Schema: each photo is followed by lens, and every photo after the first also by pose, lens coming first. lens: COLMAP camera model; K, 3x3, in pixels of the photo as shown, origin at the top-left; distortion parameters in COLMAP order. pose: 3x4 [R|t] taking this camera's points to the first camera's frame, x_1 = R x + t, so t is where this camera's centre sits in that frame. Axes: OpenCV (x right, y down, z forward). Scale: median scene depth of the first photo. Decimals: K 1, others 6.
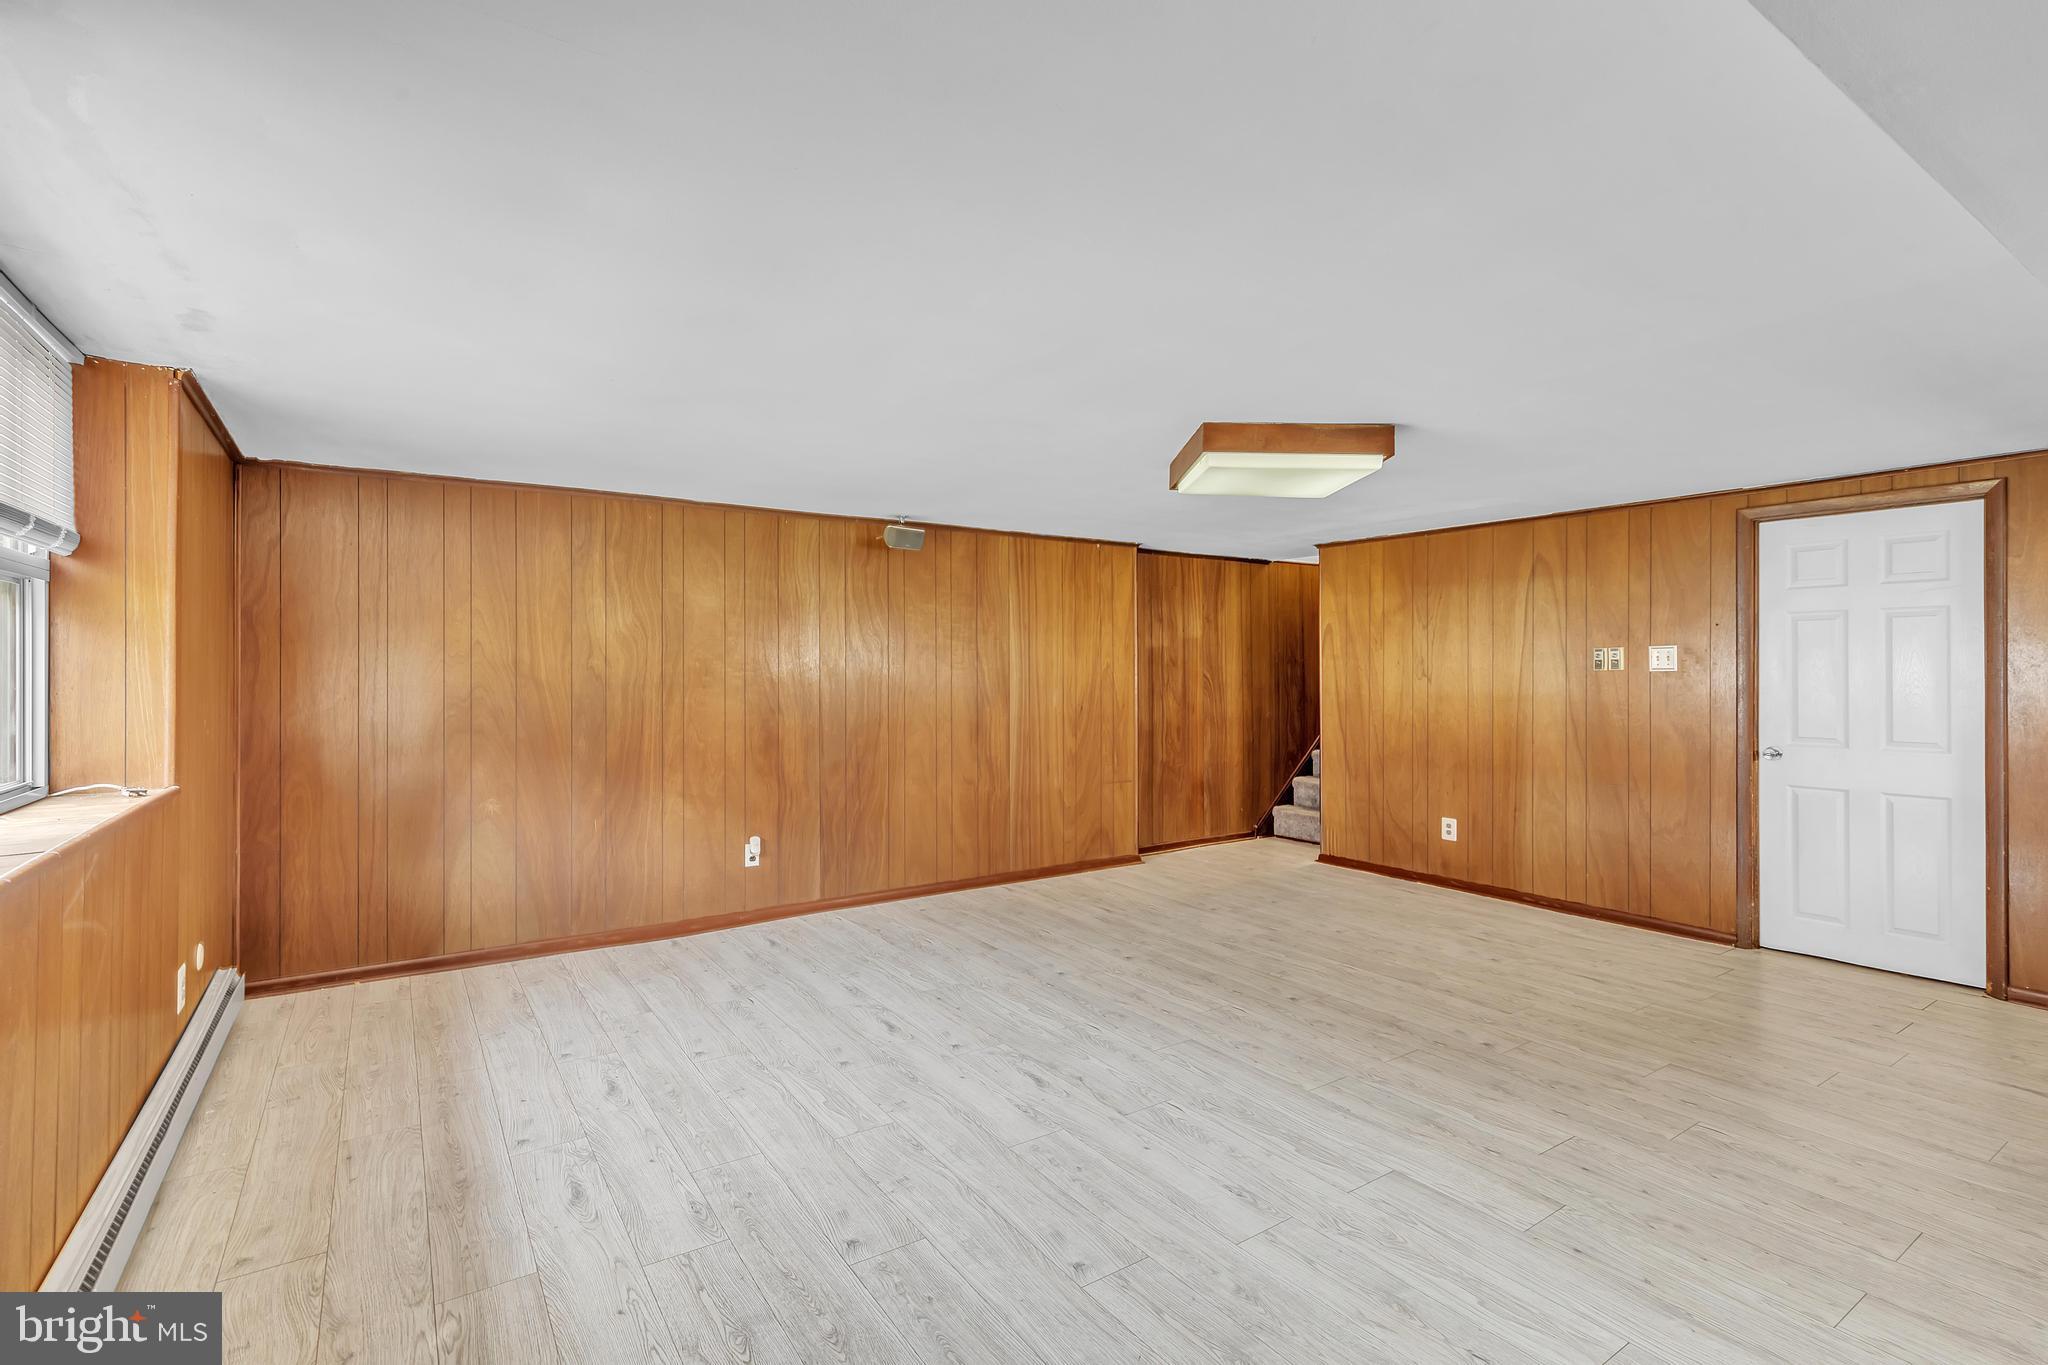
lens RADIAL K [[952.1, 0, 1024.0], [0, 952.1, 682.5], [0, 0, 1]] dist [-0.000338, 0.000015]
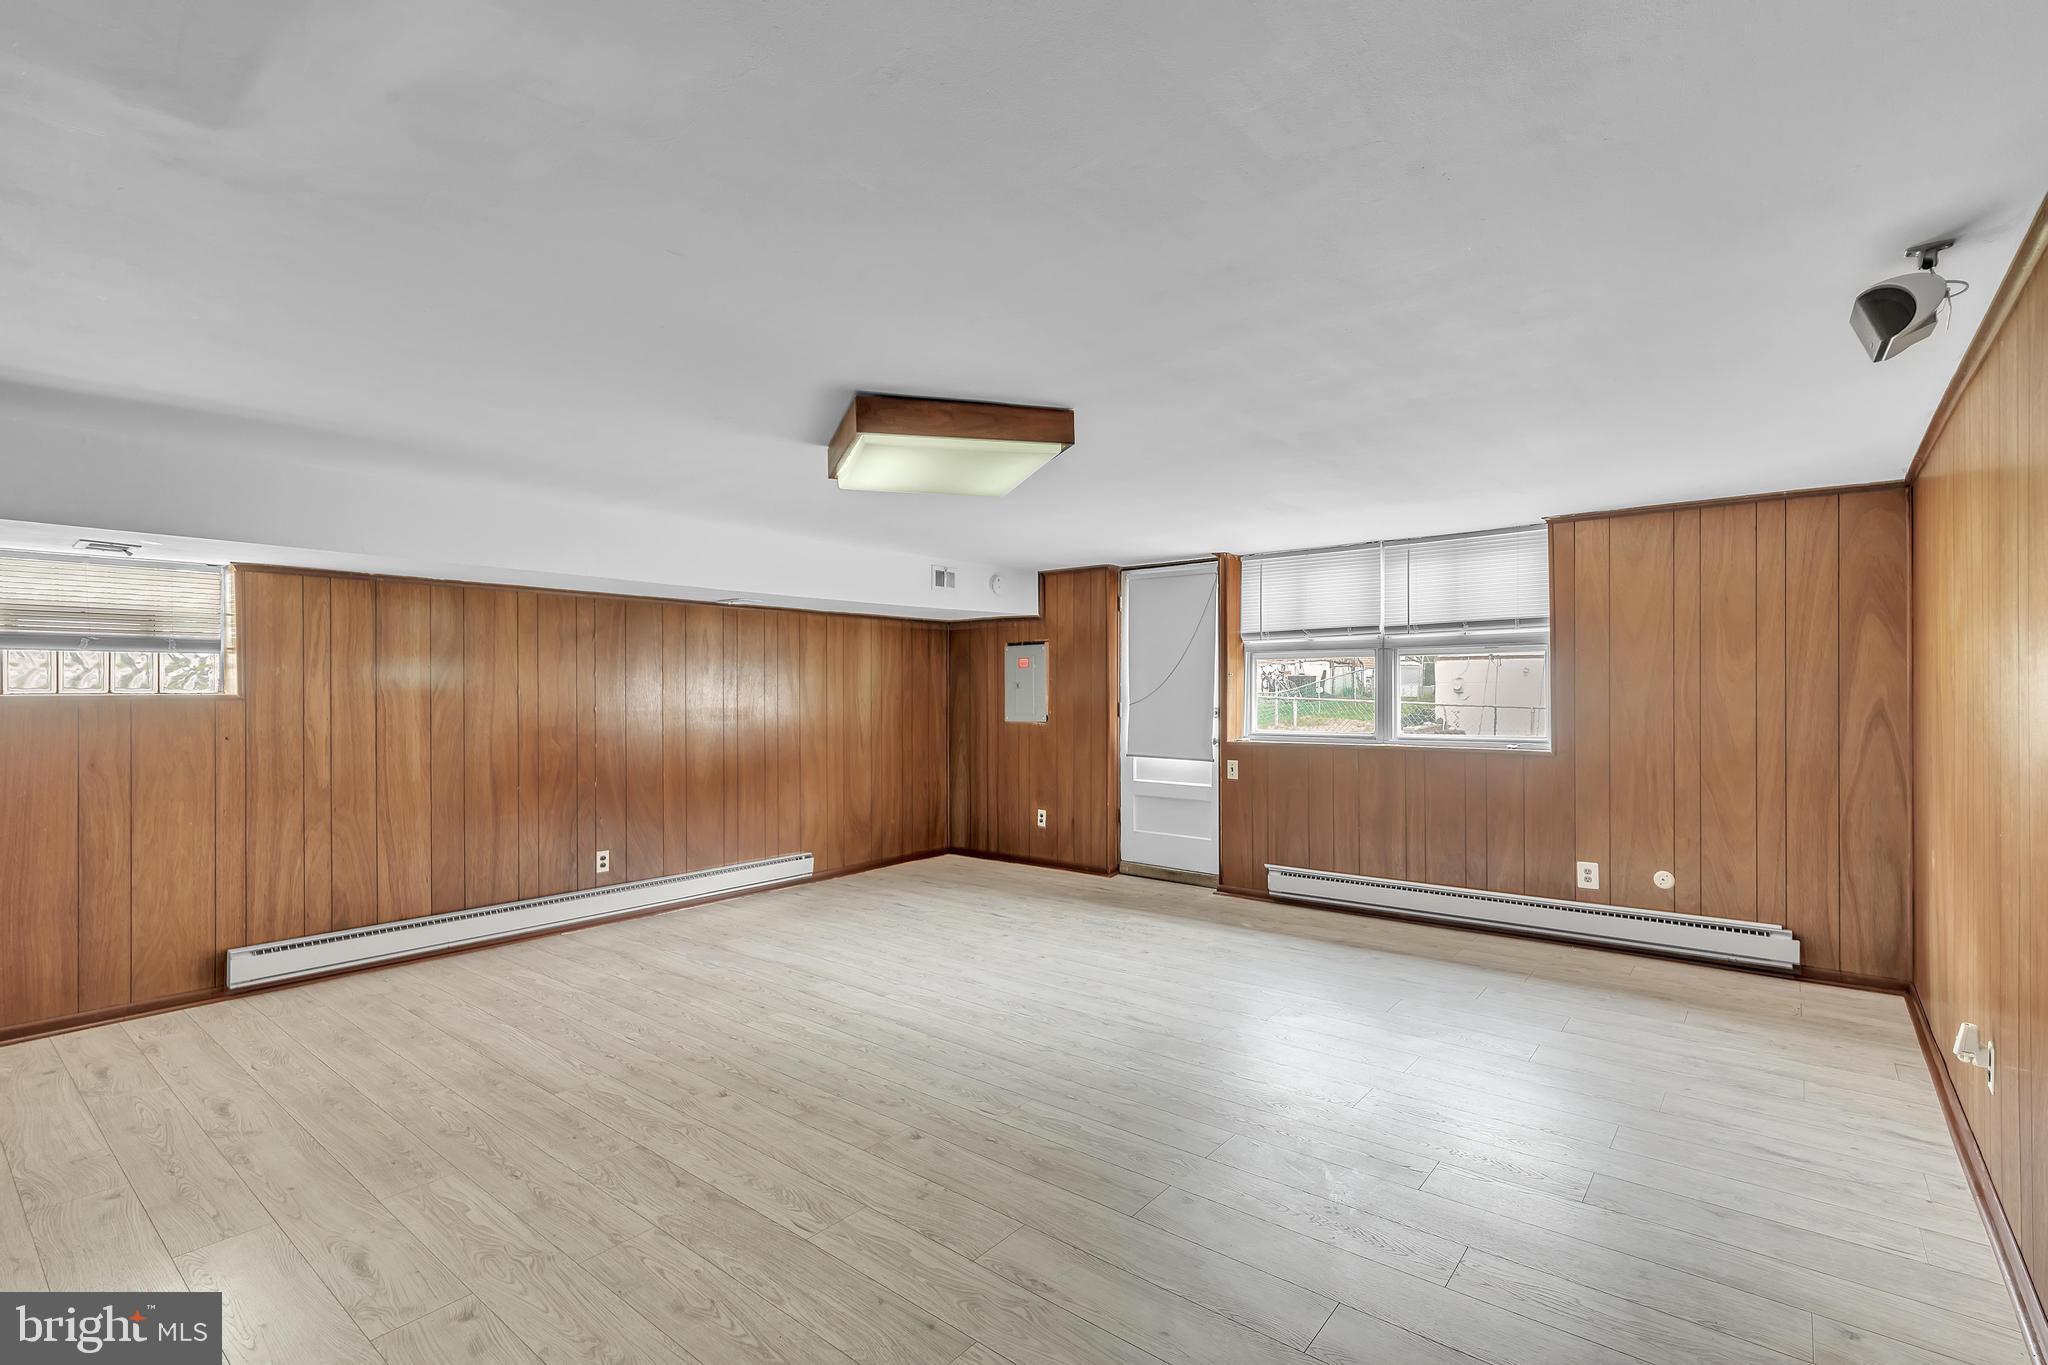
lens RADIAL K [[952.1, 0, 1024.0], [0, 952.1, 682.5], [0, 0, 1]] dist [-0.000338, 0.000015]
pose [[-0.954550, 0.004573, -0.298016, 0.478976], [0.003511, 0.999985, 0.004099, -0.023835], [0.298031, 0.002866, -0.954552, 1.961703]]
